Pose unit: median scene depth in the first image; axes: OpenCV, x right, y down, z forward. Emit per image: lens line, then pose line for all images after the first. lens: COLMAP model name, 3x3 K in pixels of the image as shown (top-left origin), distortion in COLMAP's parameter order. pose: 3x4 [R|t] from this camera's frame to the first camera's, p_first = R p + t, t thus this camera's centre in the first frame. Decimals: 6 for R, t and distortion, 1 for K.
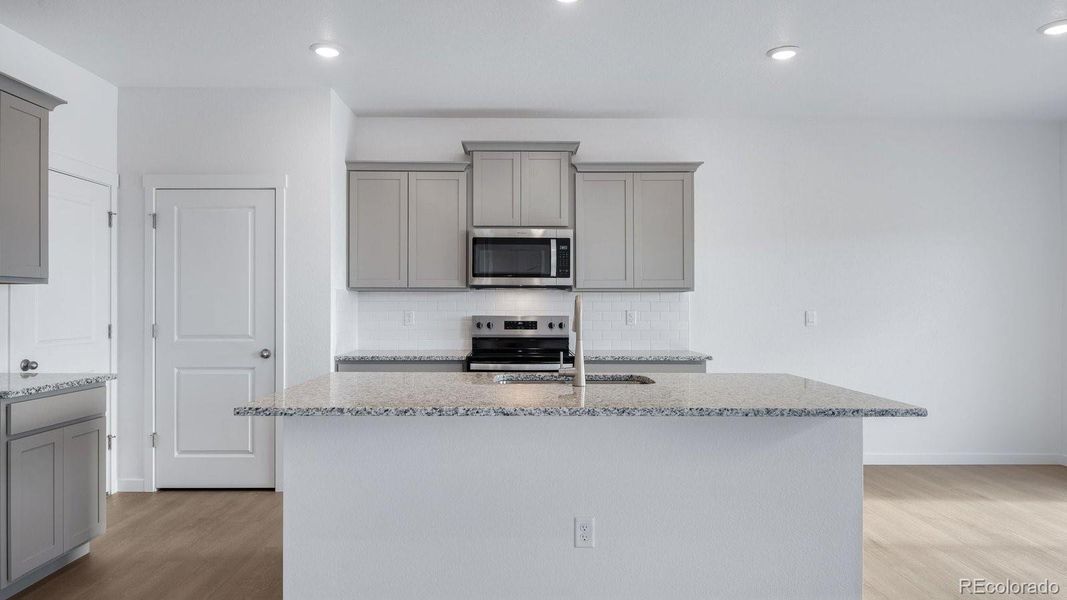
lens RADIAL K [[650.6, 0, 520.6], [0, 650.6, 307.0], [0, 0, 1]] dist [-0.000921, -0.001213]
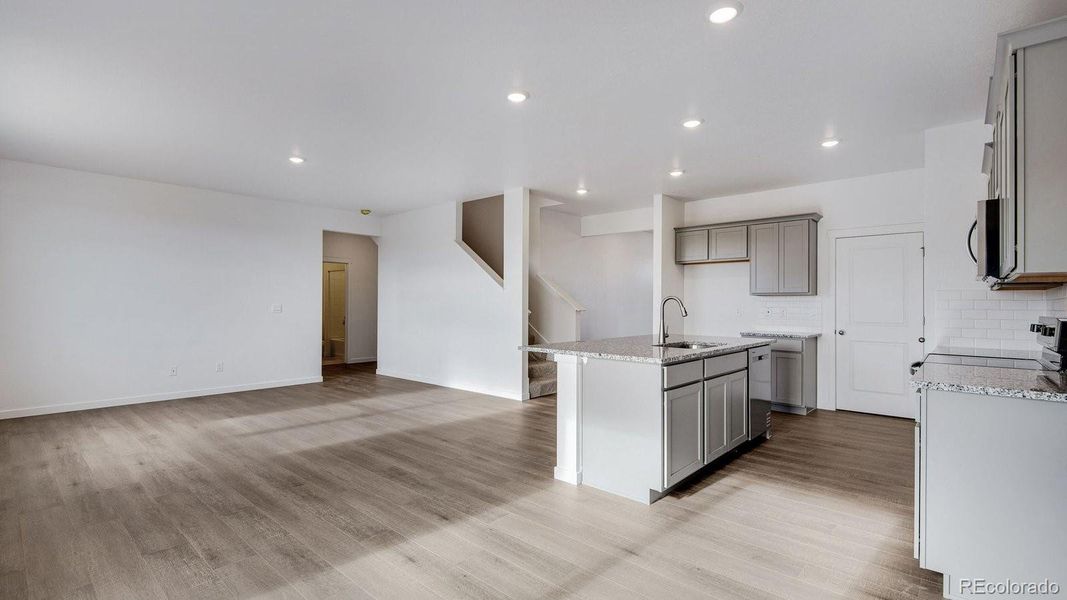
lens RADIAL K [[485.0, 0, 520.0], [0, 485.0, 300.9], [0, 0, 1]] dist [0.002618, 0.000018]
pose [[-0.680527, -0.011496, -0.732633, 0.852410], [-0.010828, 0.999926, -0.005633, 0.004926], [0.732643, 0.004100, -0.680601, 0.991129]]
